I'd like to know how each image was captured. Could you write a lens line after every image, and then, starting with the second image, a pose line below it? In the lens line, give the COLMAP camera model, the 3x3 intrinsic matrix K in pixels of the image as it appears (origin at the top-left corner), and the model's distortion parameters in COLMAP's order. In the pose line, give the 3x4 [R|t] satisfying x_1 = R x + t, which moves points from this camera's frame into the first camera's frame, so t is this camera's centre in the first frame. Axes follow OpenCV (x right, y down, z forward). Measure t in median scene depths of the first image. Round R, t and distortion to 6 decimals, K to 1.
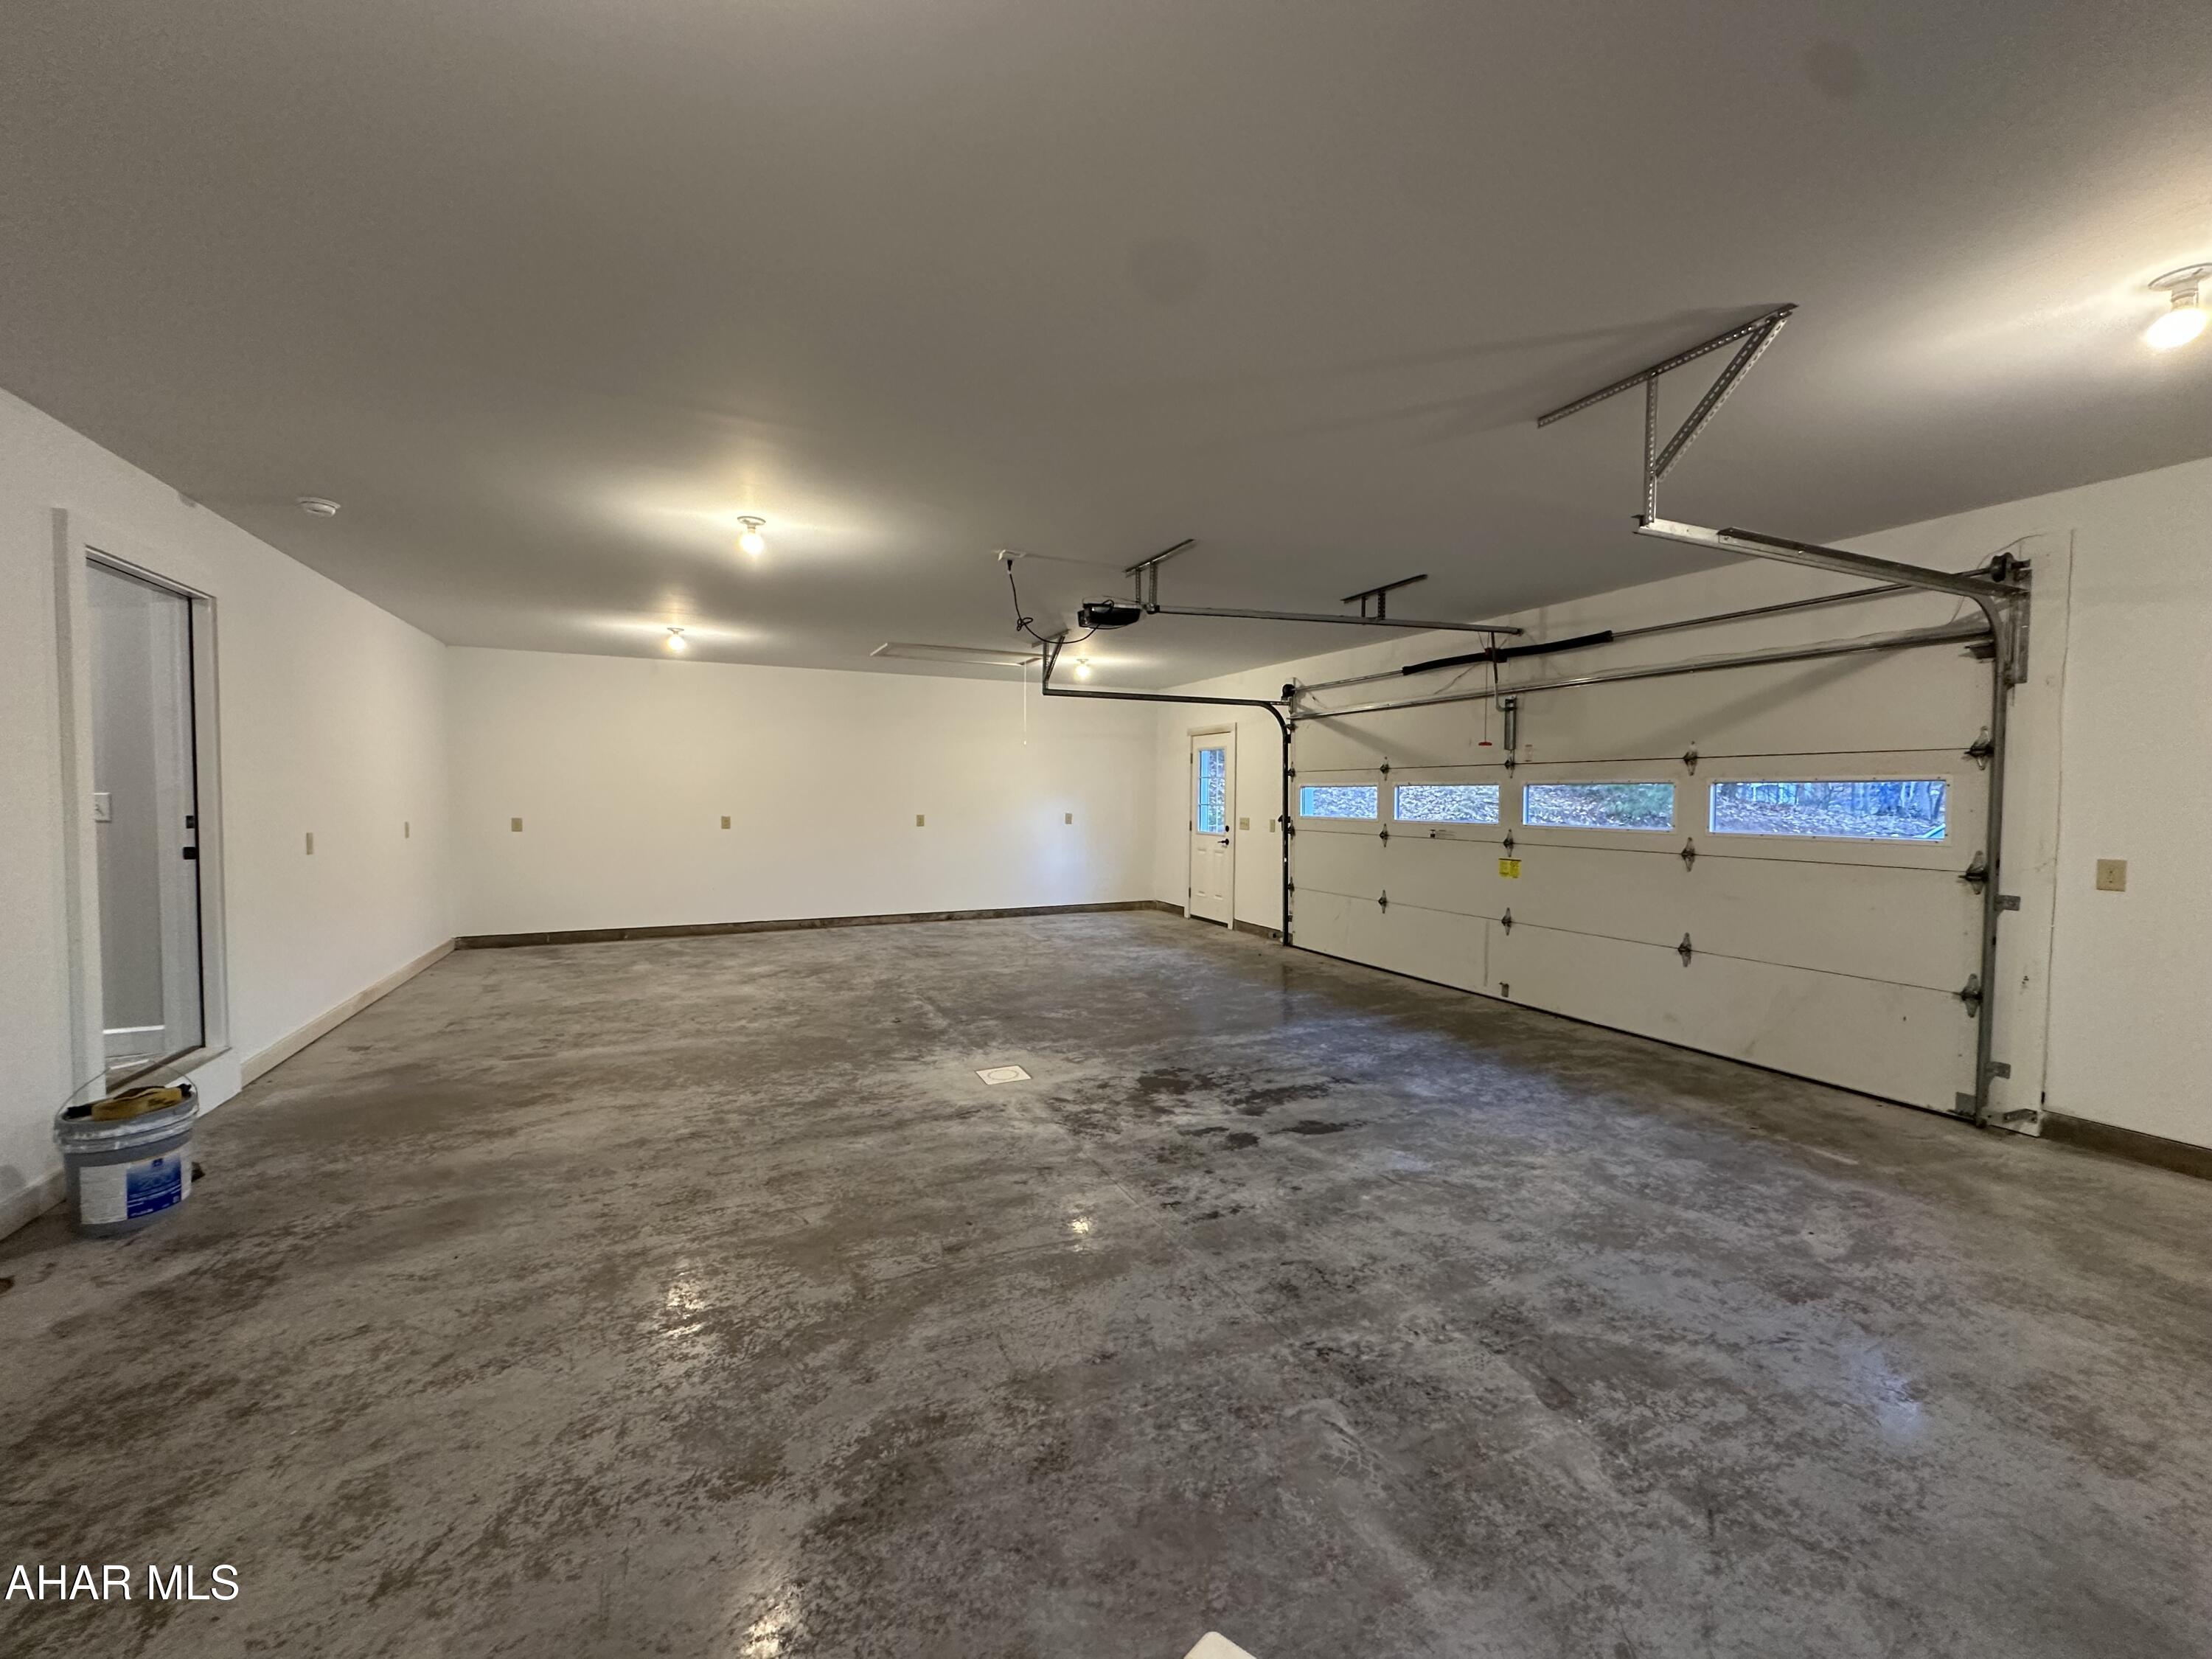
lens RADIAL K [[878.5, 0, 1104.1], [0, 878.5, 826.3], [0, 0, 1]] dist [-0.003178, 0.000116]
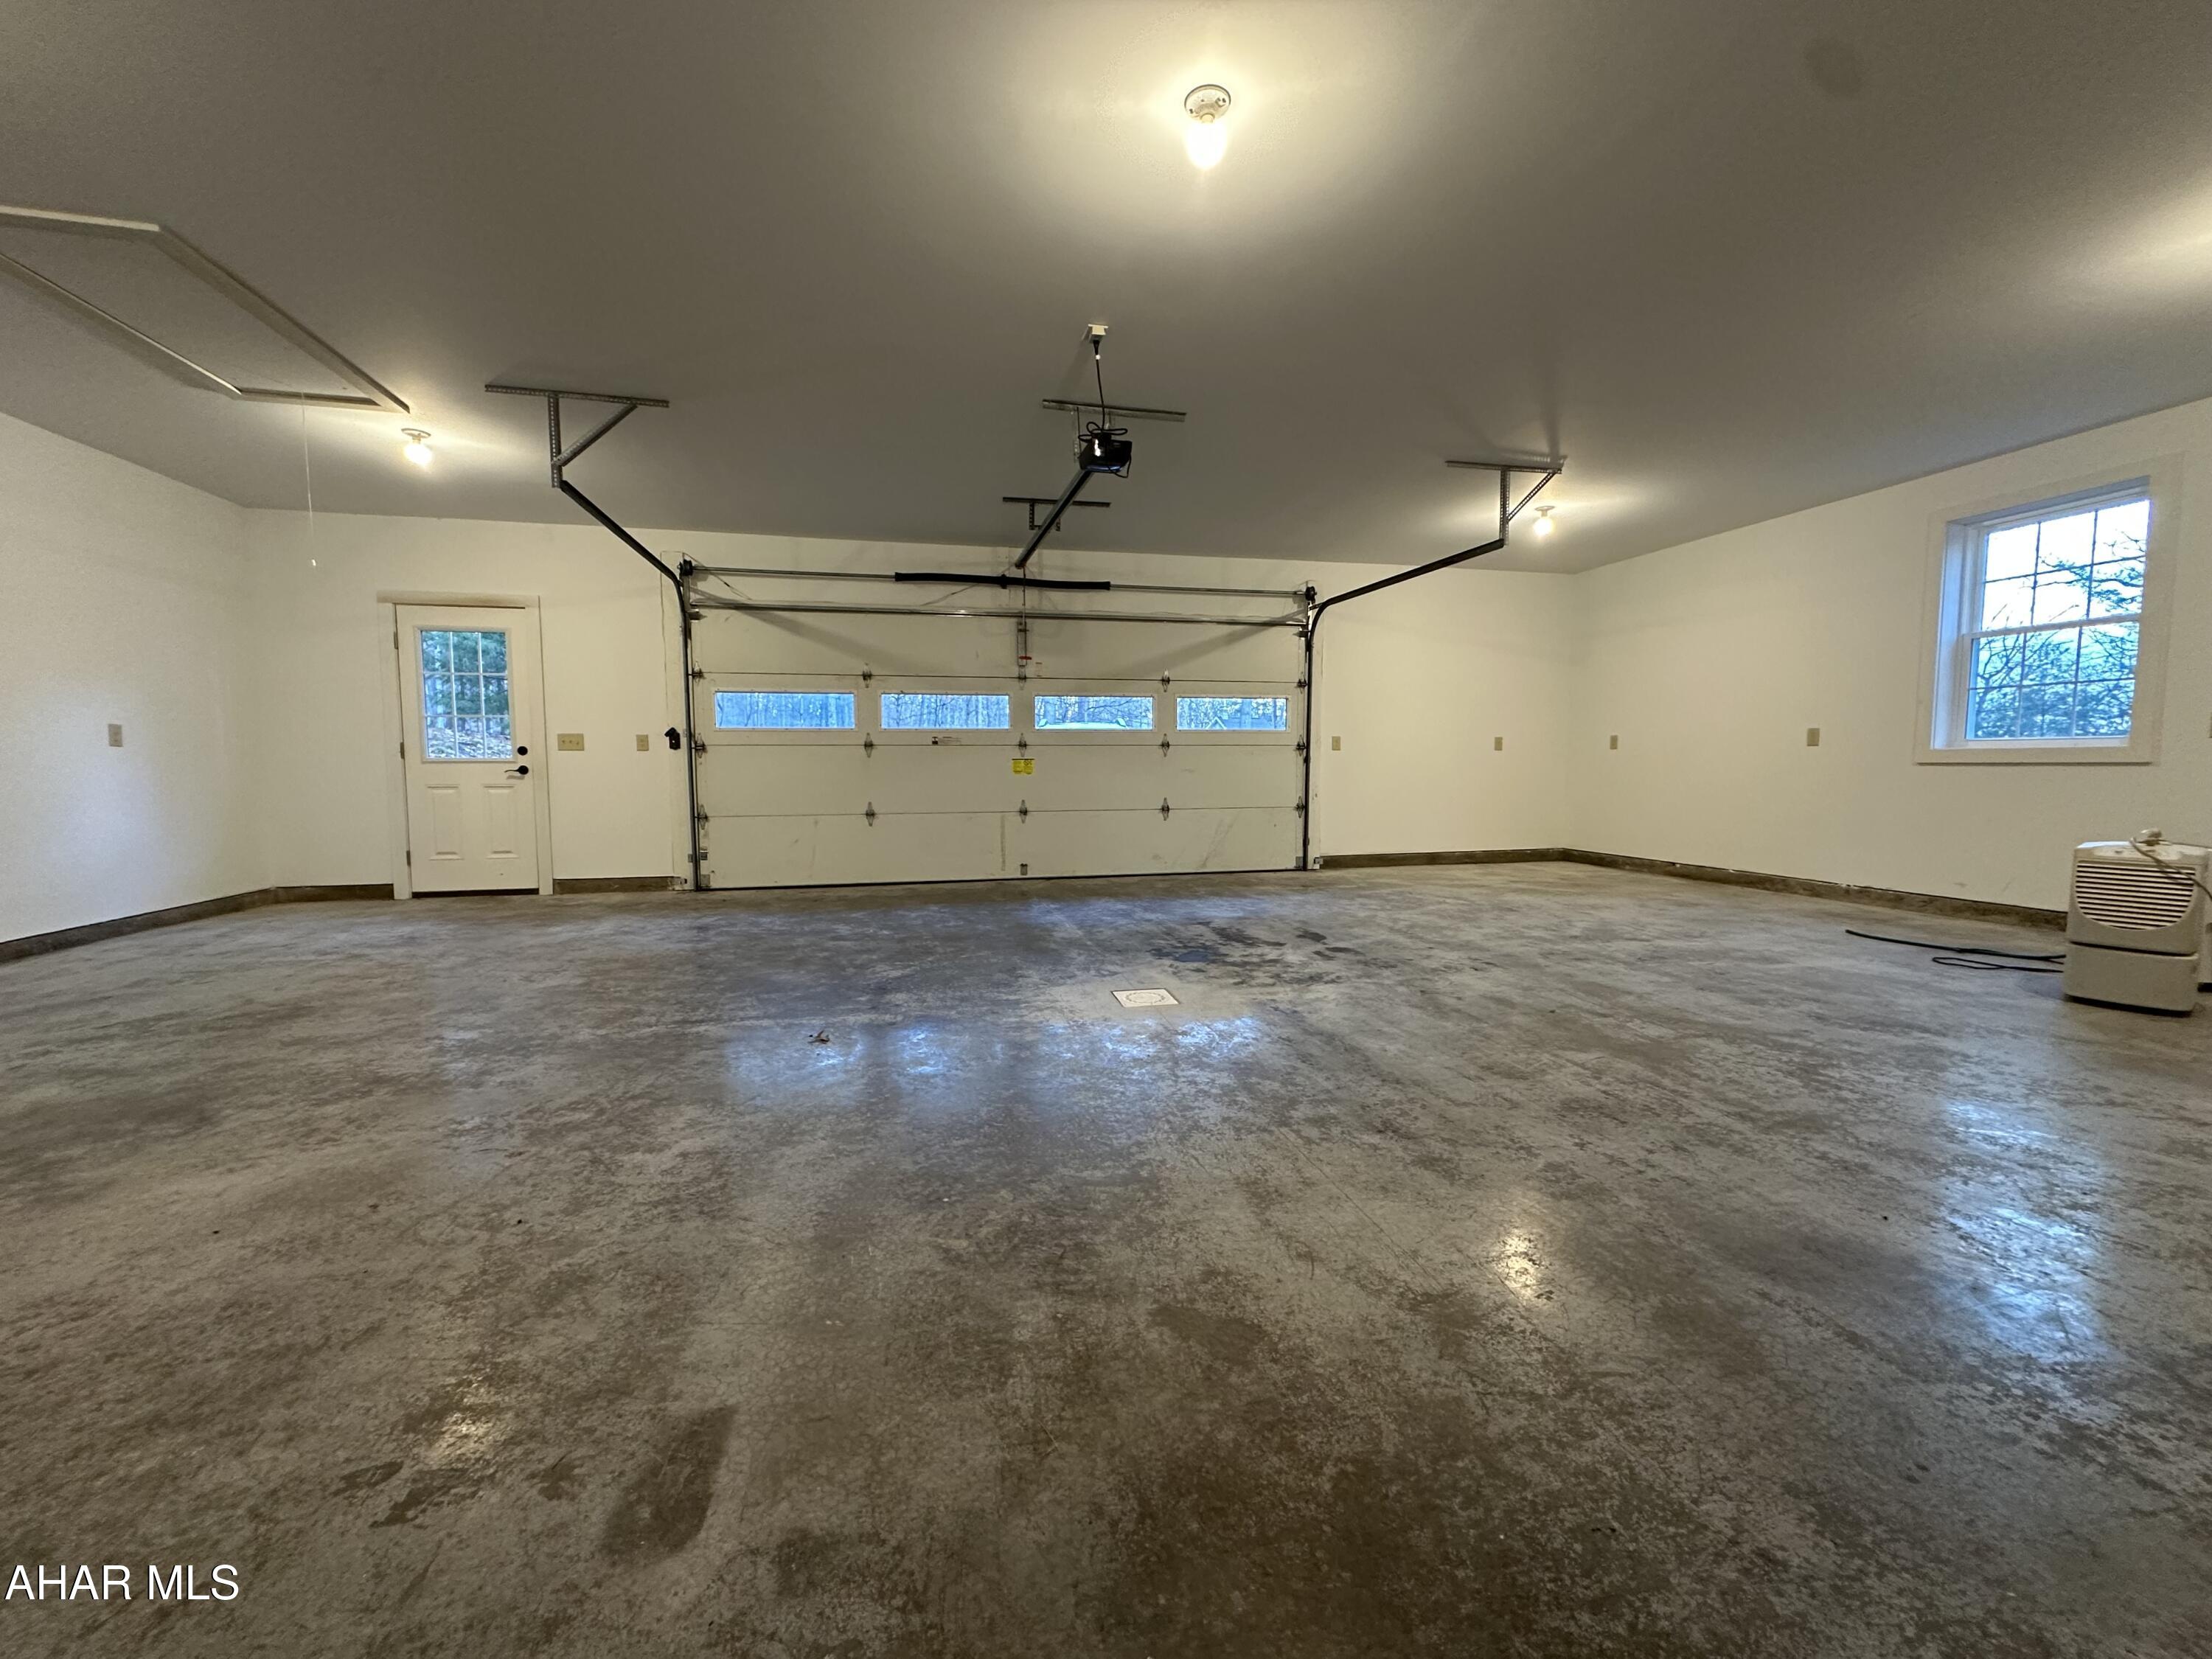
lens RADIAL K [[878.5, 0, 1104.1], [0, 878.5, 826.3], [0, 0, 1]] dist [-0.003178, 0.000116]
pose [[0.206979, -0.076872, 0.975321, -0.898112], [0.041196, 0.996709, 0.069815, 0.066306], [-0.977478, 0.025729, 0.209465, 0.859229]]
